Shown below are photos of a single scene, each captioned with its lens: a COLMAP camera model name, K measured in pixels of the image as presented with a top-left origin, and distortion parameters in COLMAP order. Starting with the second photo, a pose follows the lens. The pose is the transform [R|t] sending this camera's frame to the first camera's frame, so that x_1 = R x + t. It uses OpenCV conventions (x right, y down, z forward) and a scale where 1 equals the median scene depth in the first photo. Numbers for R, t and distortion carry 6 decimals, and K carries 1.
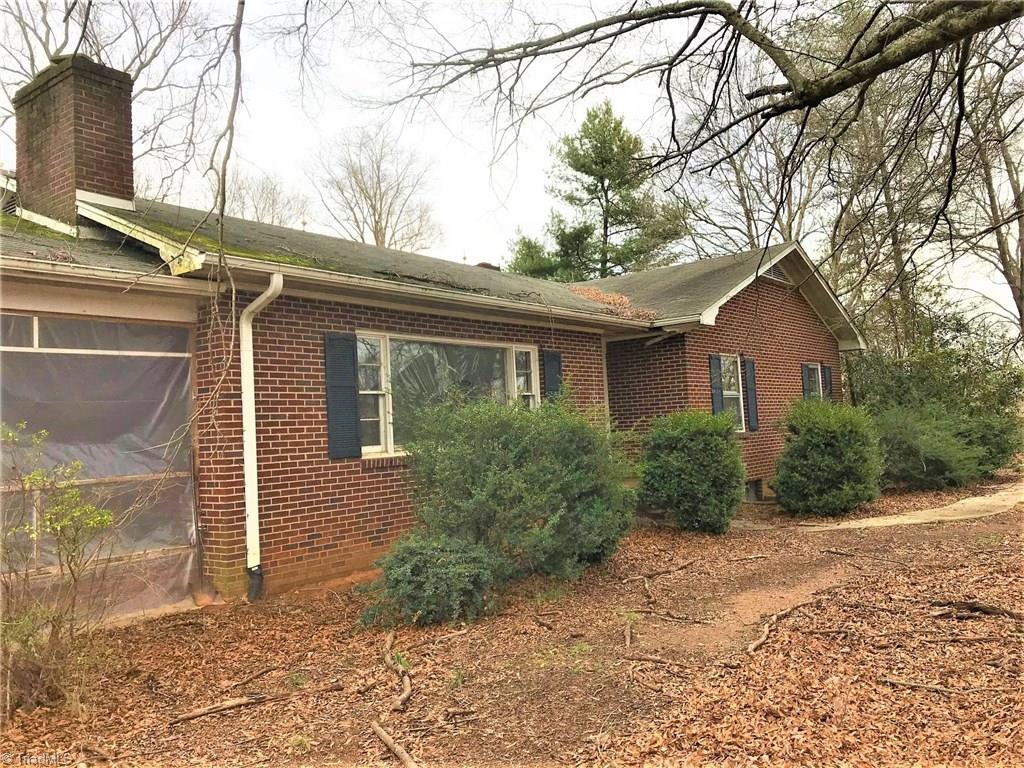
lens RADIAL K [[874.9, 0, 512.0], [0, 874.9, 384.0], [0, 0, 1]] dist [0.011572, -0.001590]
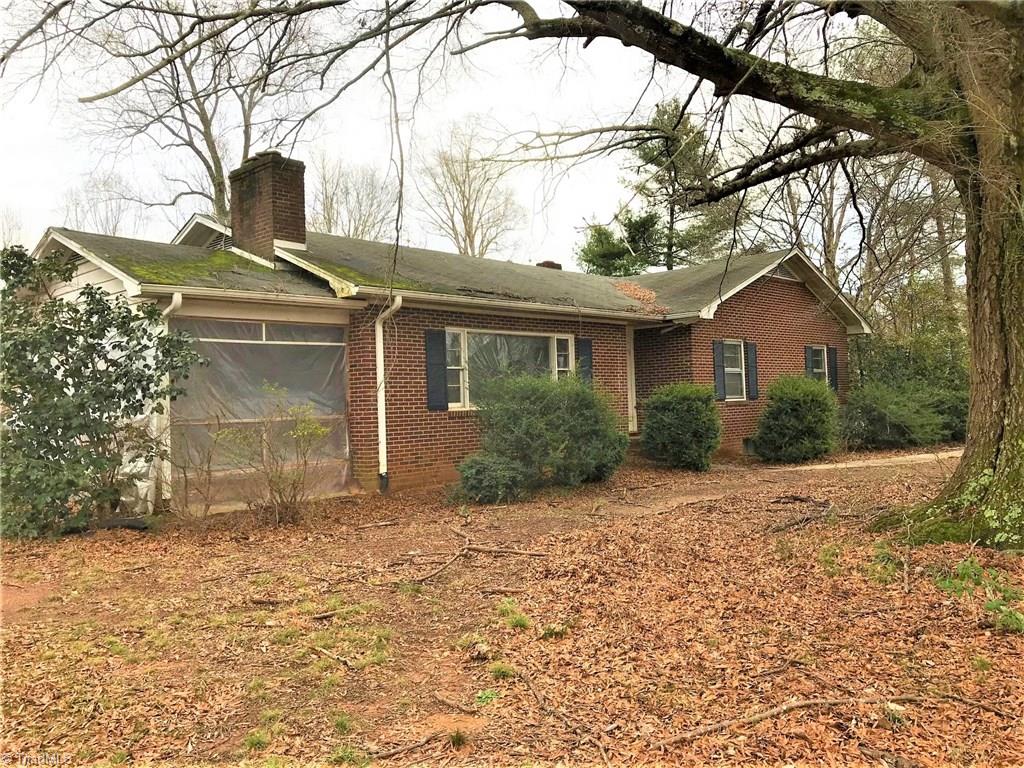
lens RADIAL K [[874.9, 0, 512.0], [0, 874.9, 384.0], [0, 0, 1]] dist [0.011572, -0.001590]
pose [[0.994864, 0.014549, -0.100165, 0.088318], [-0.011050, 0.999312, 0.035403, -0.016656], [0.100611, -0.034115, 0.994341, -0.490128]]
